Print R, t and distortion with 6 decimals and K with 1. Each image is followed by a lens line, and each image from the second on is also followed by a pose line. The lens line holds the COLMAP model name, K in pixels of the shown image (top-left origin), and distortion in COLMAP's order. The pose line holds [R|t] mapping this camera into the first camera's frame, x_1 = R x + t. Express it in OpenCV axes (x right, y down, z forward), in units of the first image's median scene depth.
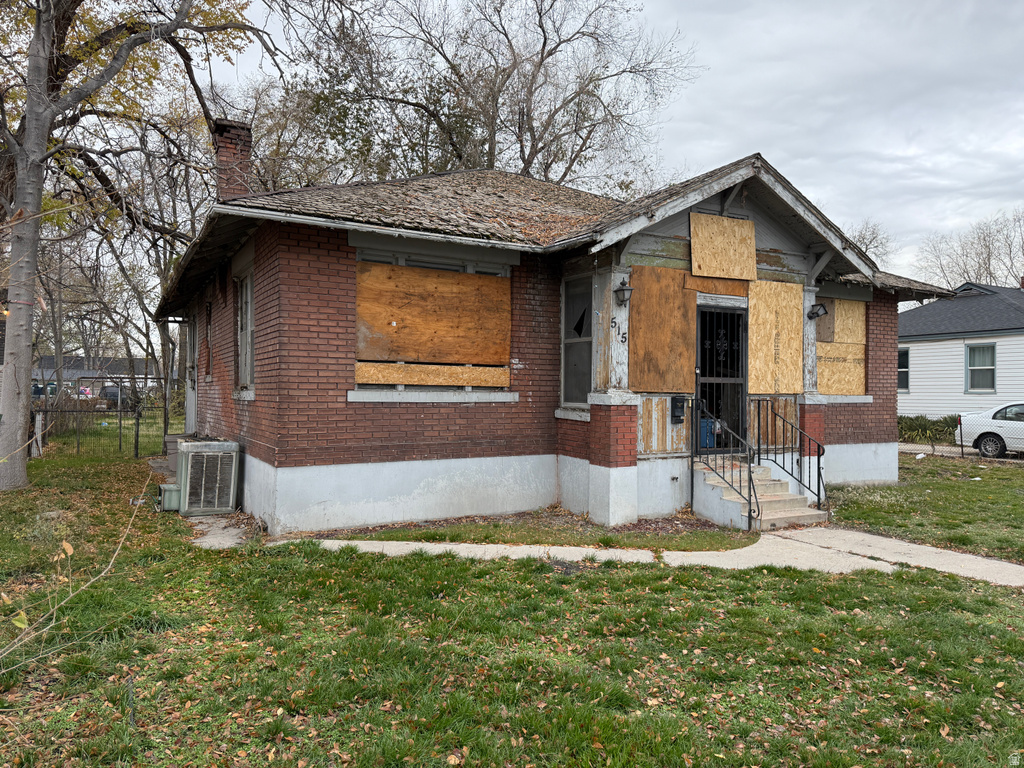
lens RADIAL K [[715.1, 0, 504.2], [0, 715.1, 387.9], [0, 0, 1]] dist [0.068102, -0.081151]
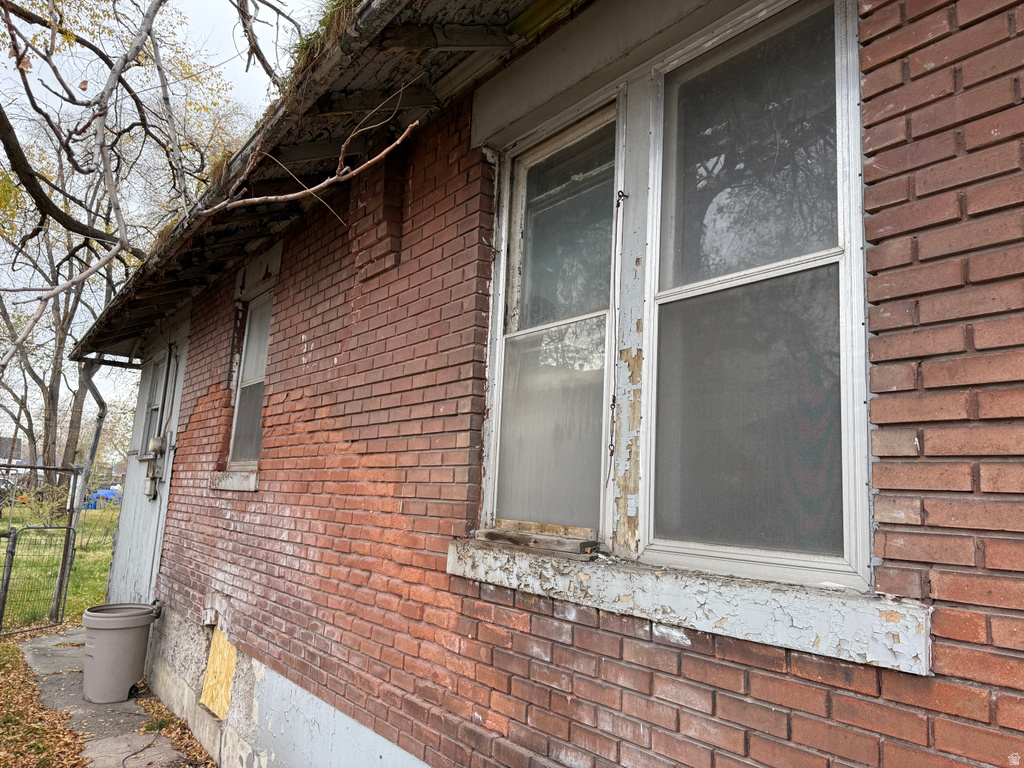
lens RADIAL K [[715.1, 0, 504.2], [0, 715.1, 387.9], [0, 0, 1]] dist [0.068102, -0.081151]
pose [[0.988505, 0.066329, 0.135859, -0.274511], [-0.045702, 0.987678, -0.149679, -0.009450], [-0.144113, 0.141750, 0.979356, 0.499666]]
